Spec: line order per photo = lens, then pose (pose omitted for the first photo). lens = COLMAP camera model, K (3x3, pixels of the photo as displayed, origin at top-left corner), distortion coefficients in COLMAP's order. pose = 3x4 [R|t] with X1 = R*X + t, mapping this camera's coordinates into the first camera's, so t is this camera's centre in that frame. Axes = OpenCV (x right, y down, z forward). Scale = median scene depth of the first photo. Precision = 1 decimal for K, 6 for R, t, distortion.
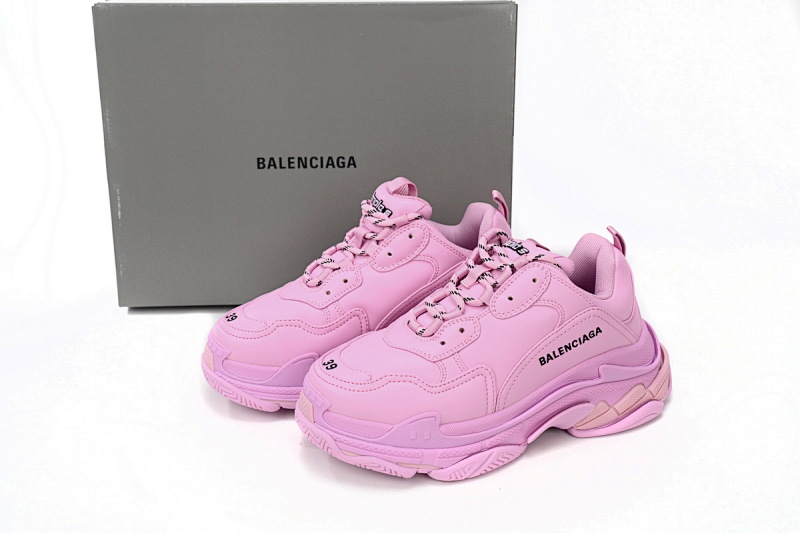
lens RADIAL K [[924.1, 0, 401.0], [0, 924.1, 268.1], [0, 0, 1]] dist [-0.015917, 0.000000]
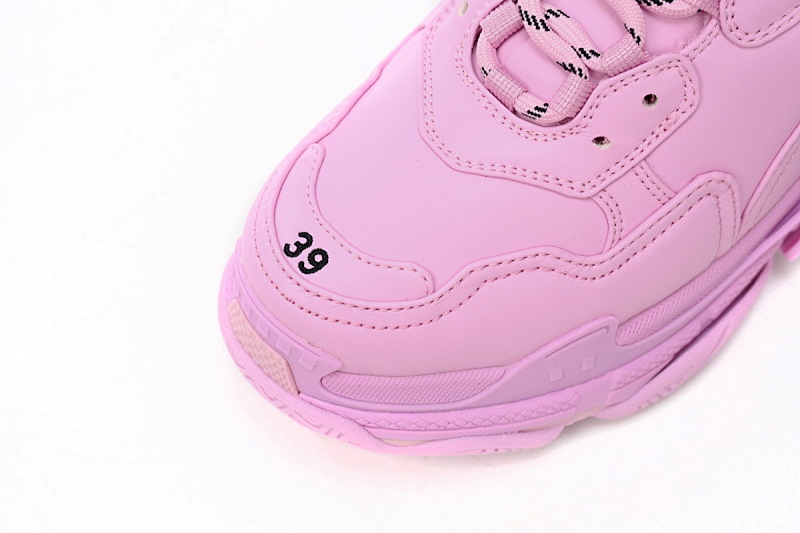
lens RADIAL K [[1439.3, 0, 398.6], [0, 1439.3, 263.3], [0, 0, 1]] dist [-0.020162, 0.000000]
pose [[0.964683, -0.245761, 0.094808, -0.097290], [0.134196, 0.768233, 0.625947, -0.247409], [-0.226668, -0.591118, 0.774081, 0.551705]]
